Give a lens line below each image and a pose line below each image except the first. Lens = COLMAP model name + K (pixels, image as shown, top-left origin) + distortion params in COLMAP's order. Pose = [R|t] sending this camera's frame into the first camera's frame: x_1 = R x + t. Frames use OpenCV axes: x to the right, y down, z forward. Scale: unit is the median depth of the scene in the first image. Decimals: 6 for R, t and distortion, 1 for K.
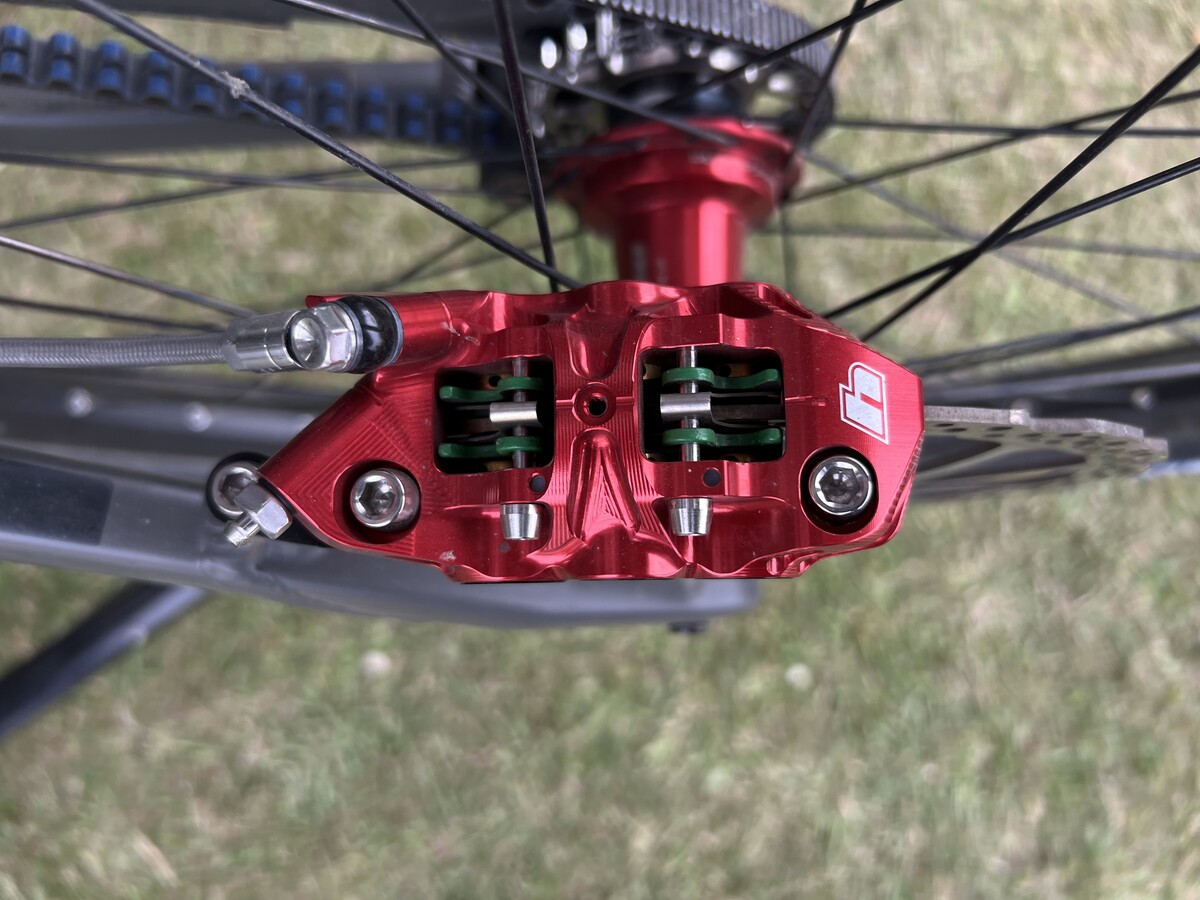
lens RADIAL K [[915.0, 0, 600.0], [0, 915.0, 450.0], [0, 0, 1]] dist [0.002908, 0.000113]
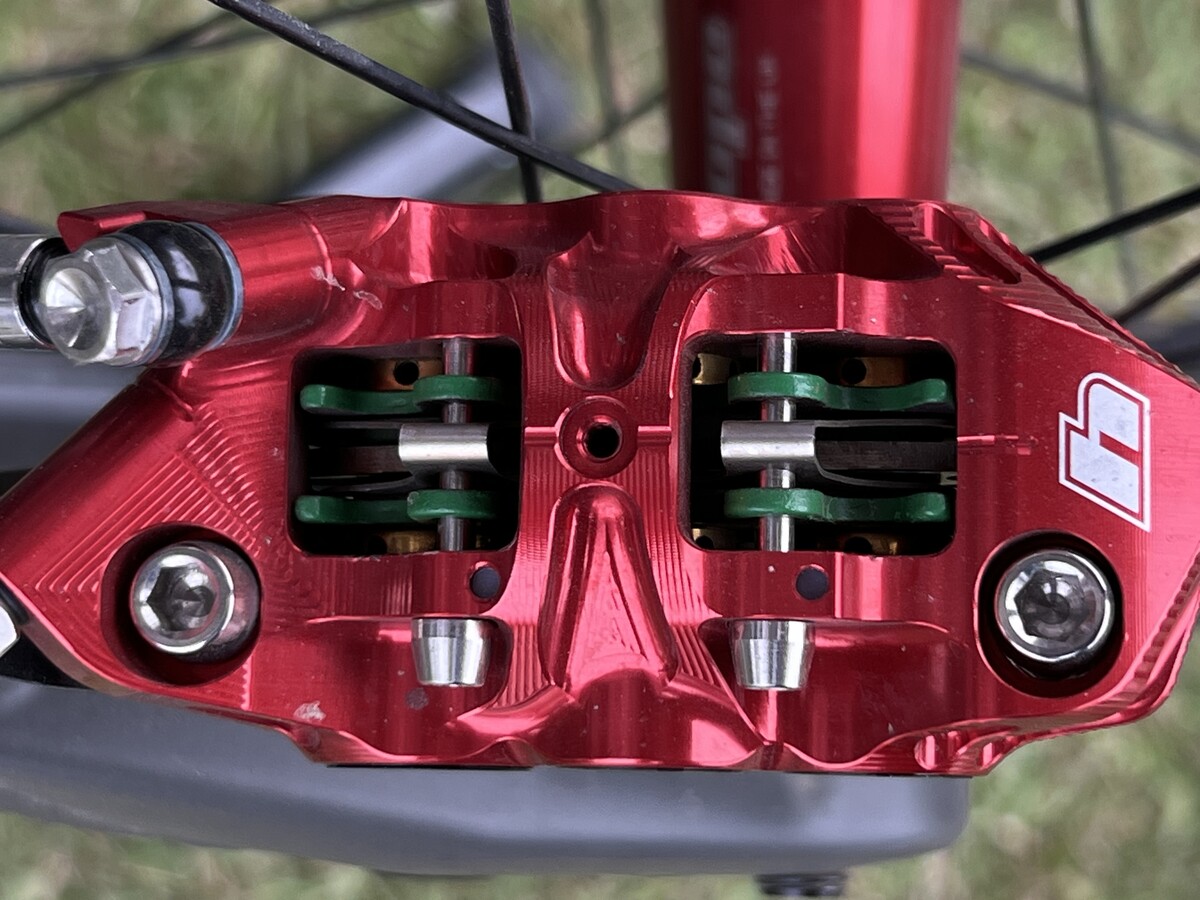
lens RADIAL K [[2665.5, 0, 600.0], [0, 2665.5, 450.0], [0, 0, 1]] dist [-0.419173, 8.364112]
pose [[0.999314, 0.033234, -0.016368, 0.020533], [-0.032982, 0.999338, 0.015385, -0.064567], [0.016868, -0.014835, 0.999748, -0.527420]]
